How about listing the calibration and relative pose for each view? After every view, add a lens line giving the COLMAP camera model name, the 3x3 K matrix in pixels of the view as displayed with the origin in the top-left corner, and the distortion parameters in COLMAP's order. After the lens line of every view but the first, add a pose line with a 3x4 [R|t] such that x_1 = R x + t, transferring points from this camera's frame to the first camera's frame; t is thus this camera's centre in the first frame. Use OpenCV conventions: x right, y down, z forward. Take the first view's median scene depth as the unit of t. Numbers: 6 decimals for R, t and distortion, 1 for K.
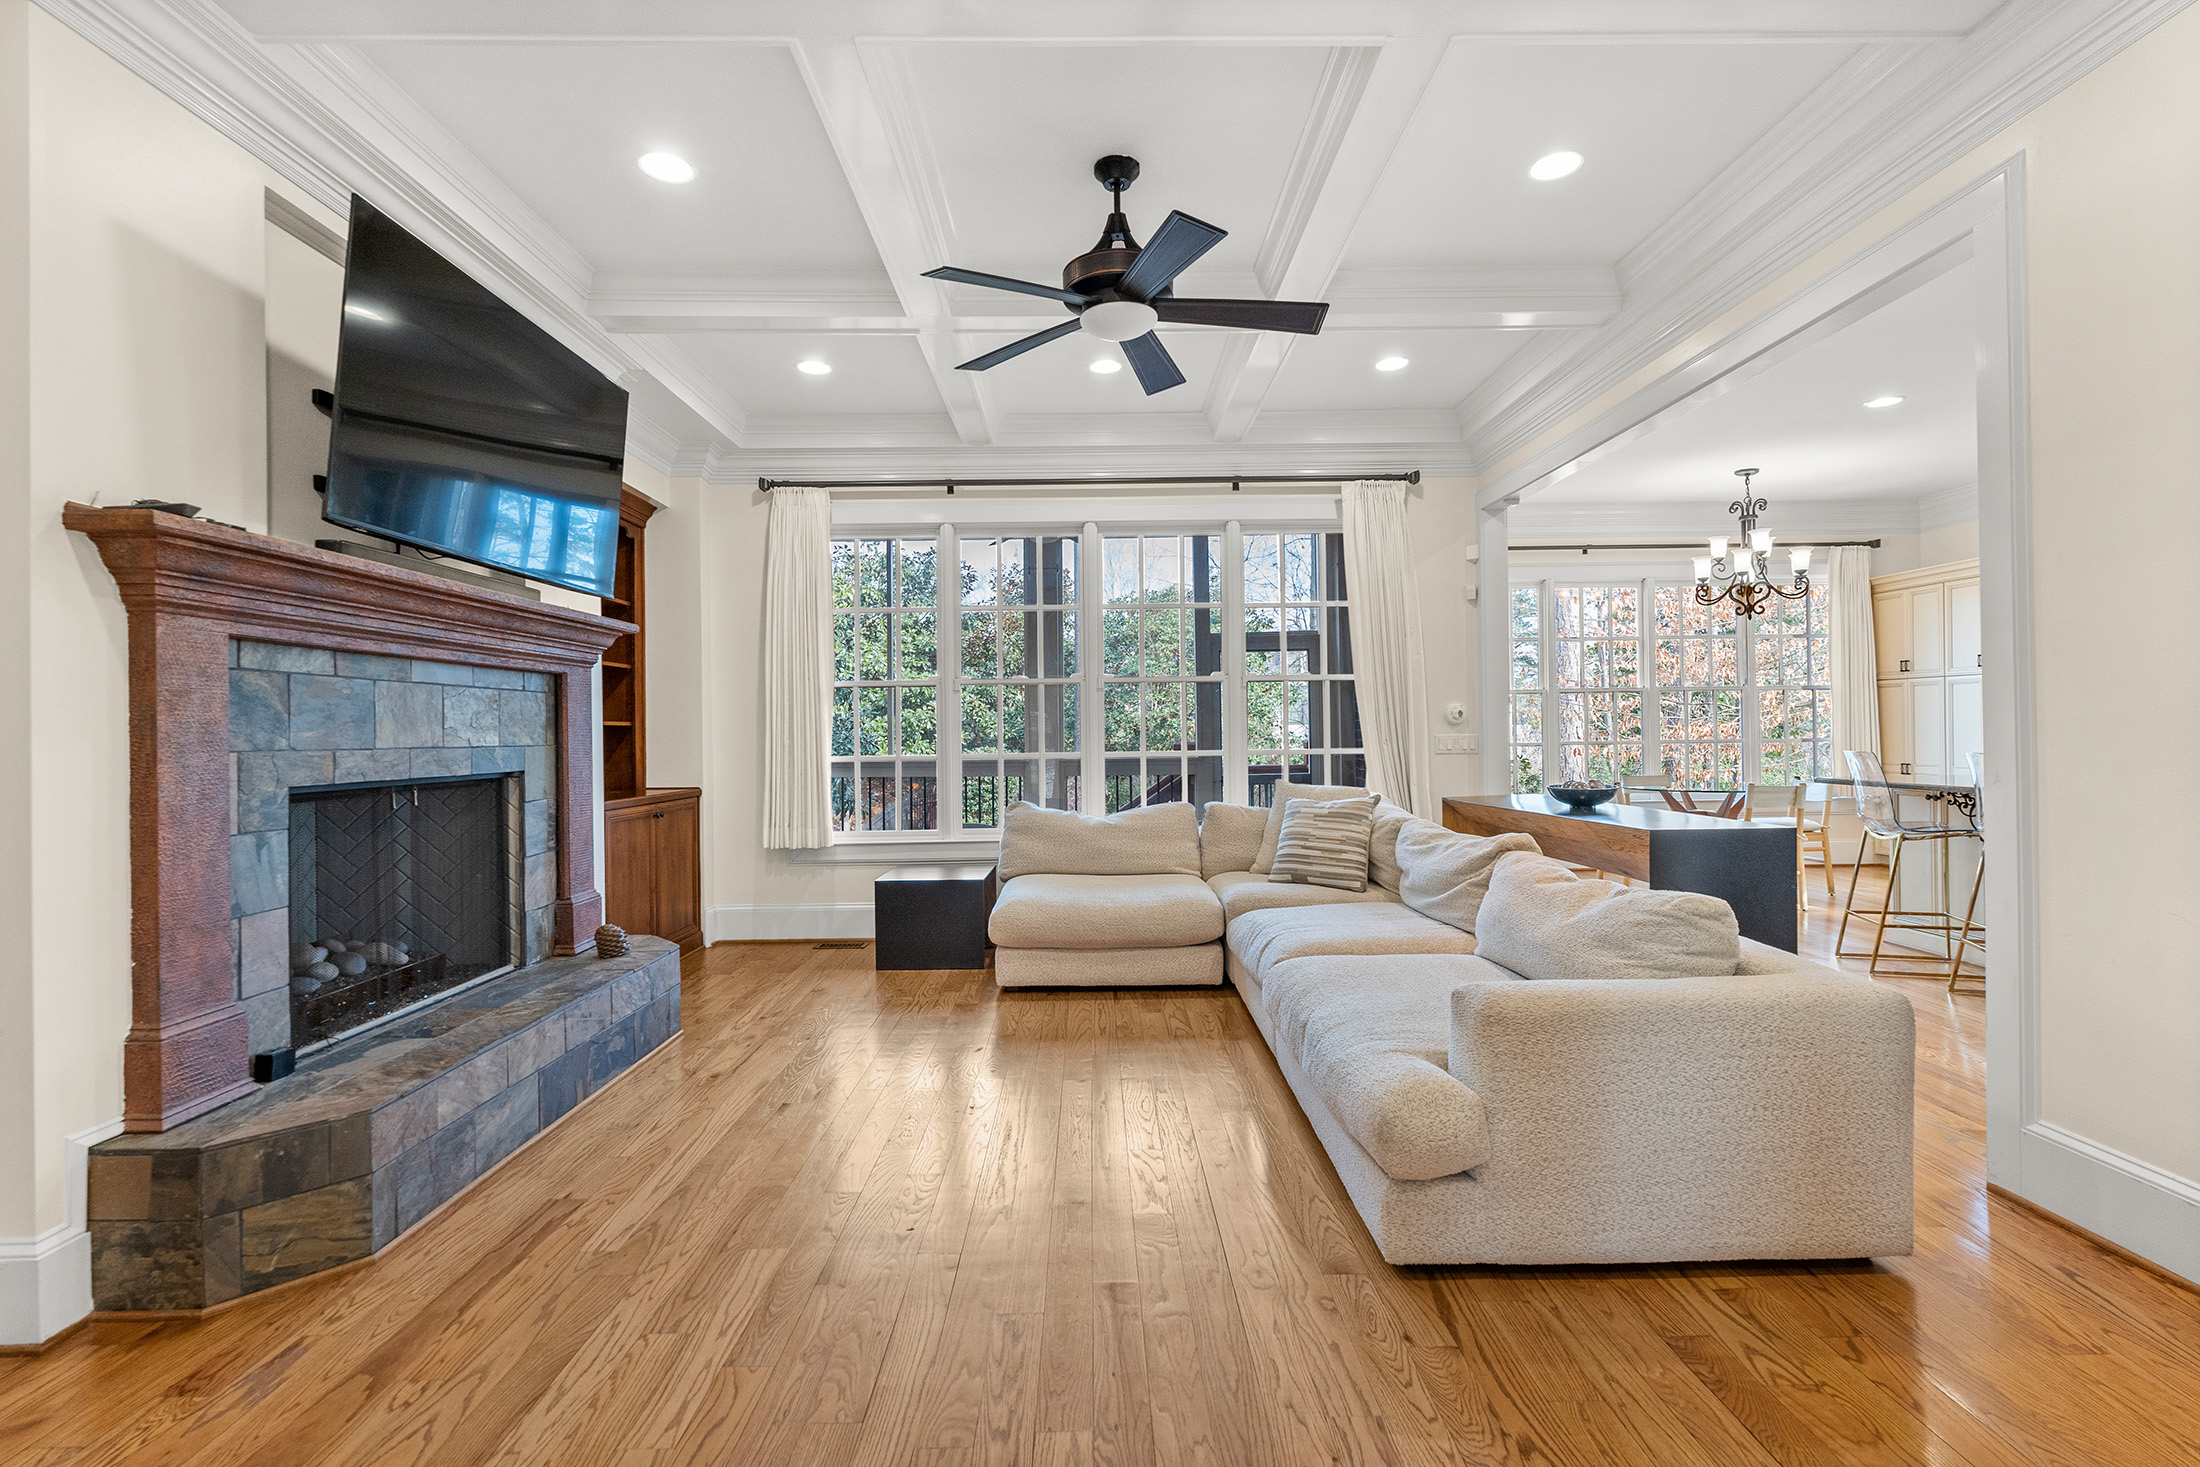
lens RADIAL K [[987.9, 0, 1100.0], [0, 987.9, 733.5], [0, 0, 1]] dist [-0.000997, -0.000185]
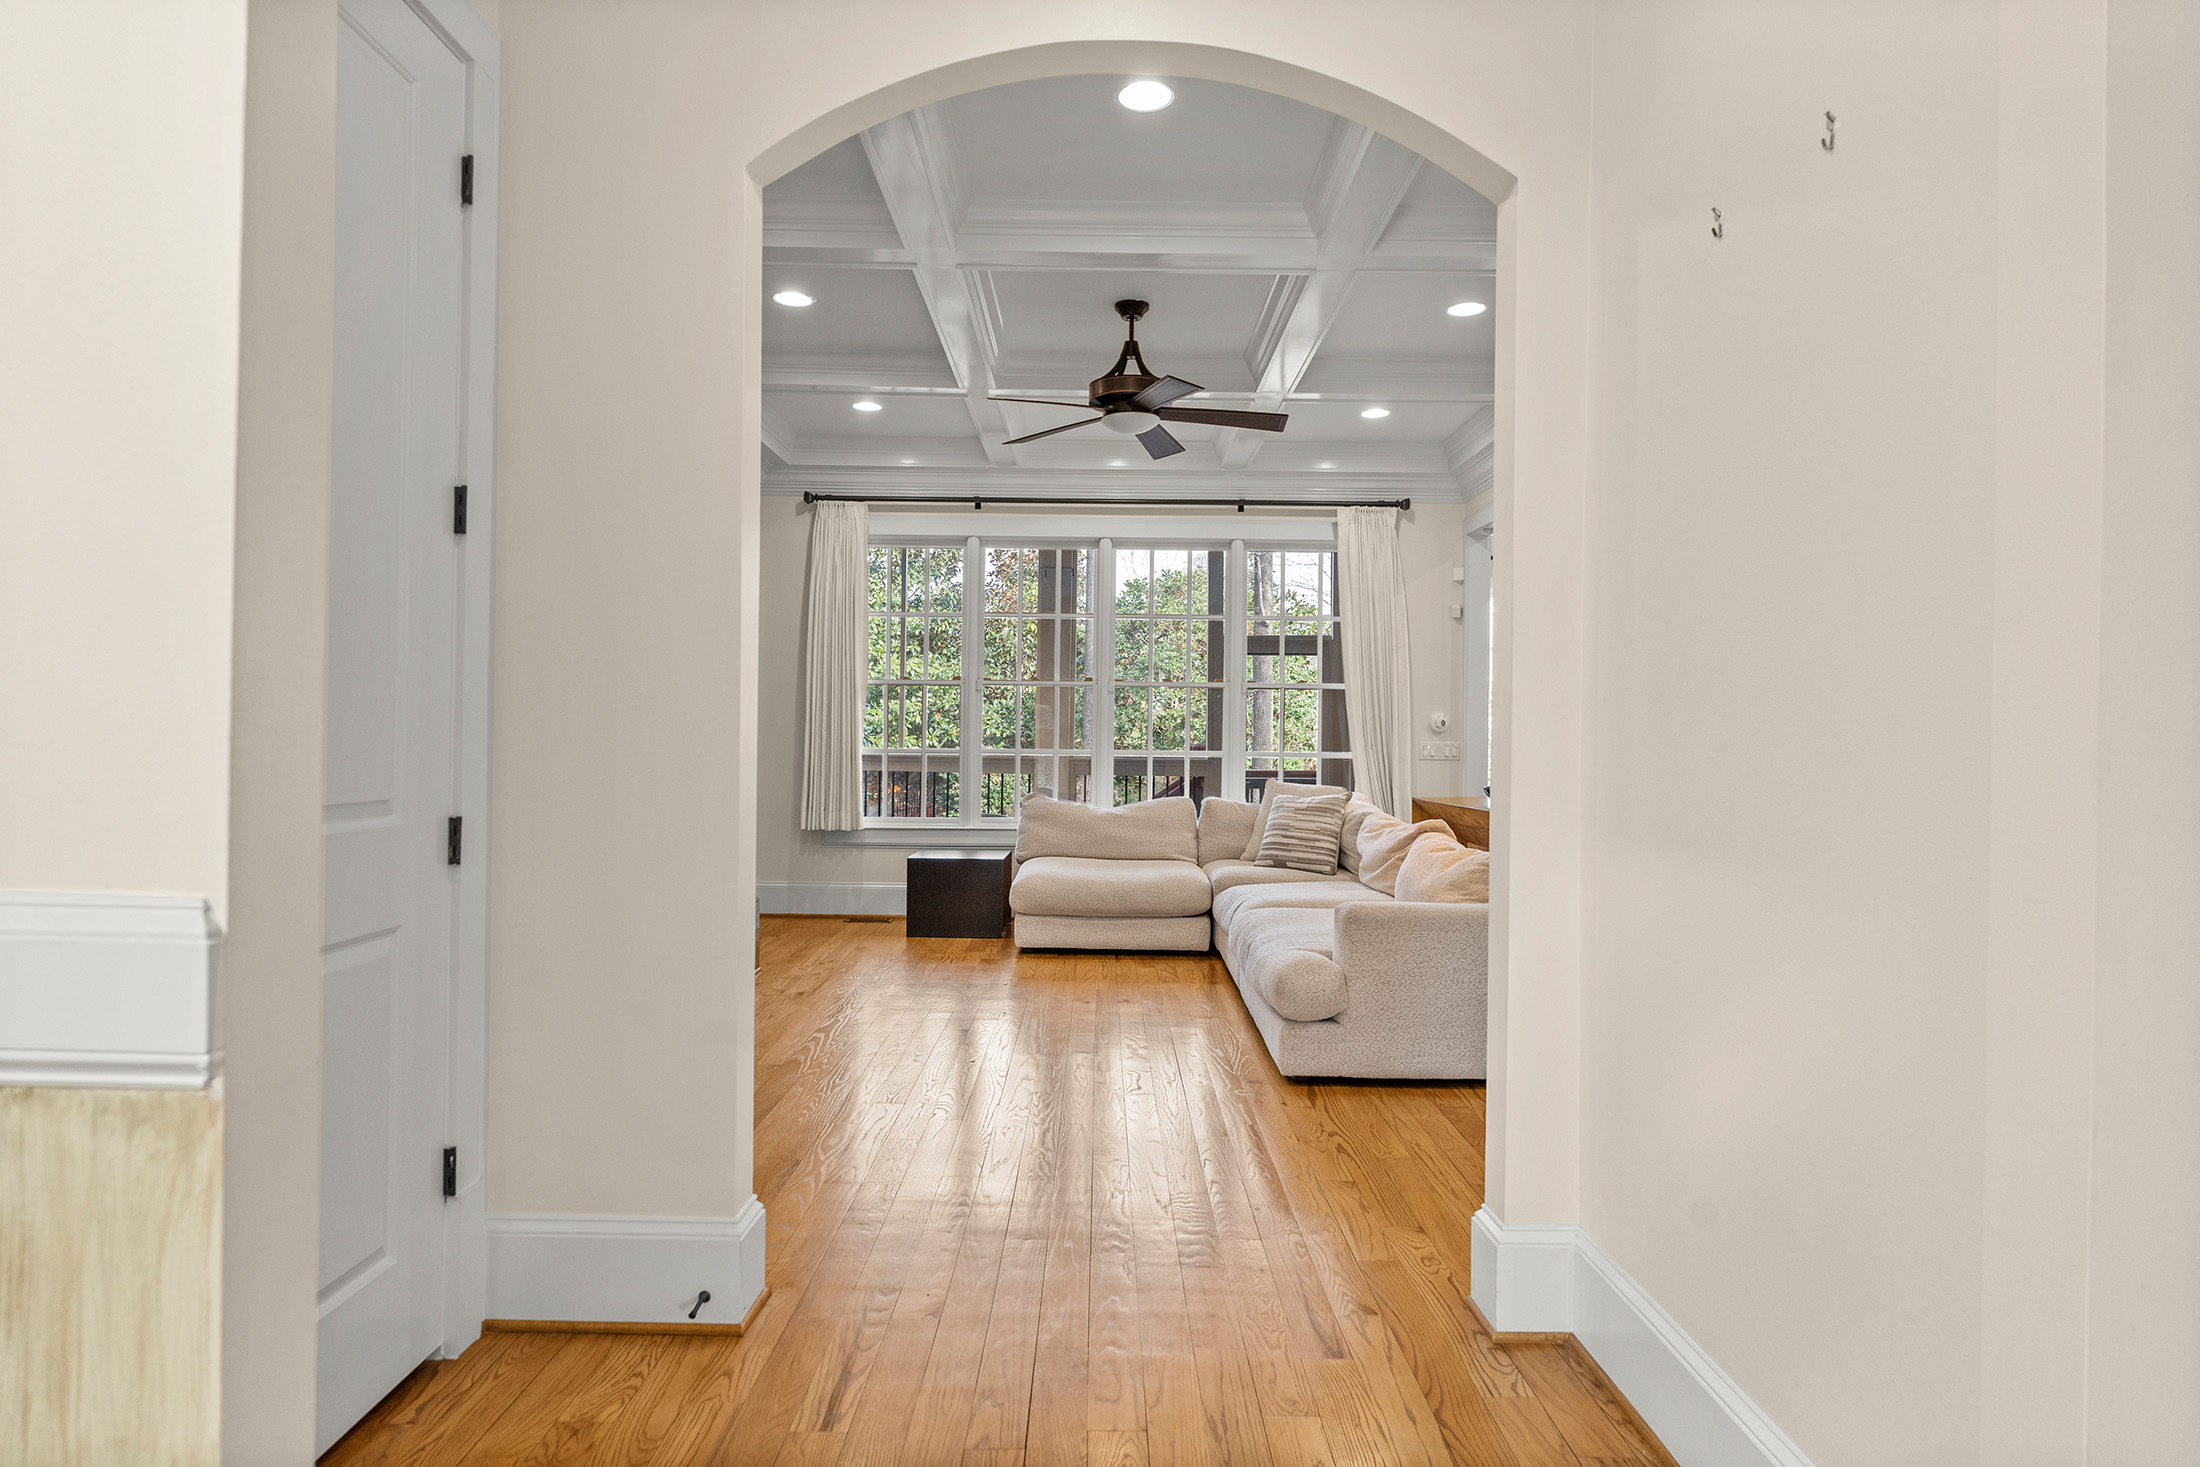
lens RADIAL K [[1267.7, 0, 1100.0], [0, 1267.7, 733.5], [0, 0, 1]] dist [0.000005, -0.000008]
pose [[0.999624, 0.025589, -0.009810, 0.003361], [-0.025583, 0.999672, 0.000688, -0.000058], [0.009824, -0.000437, 0.999952, -0.431452]]
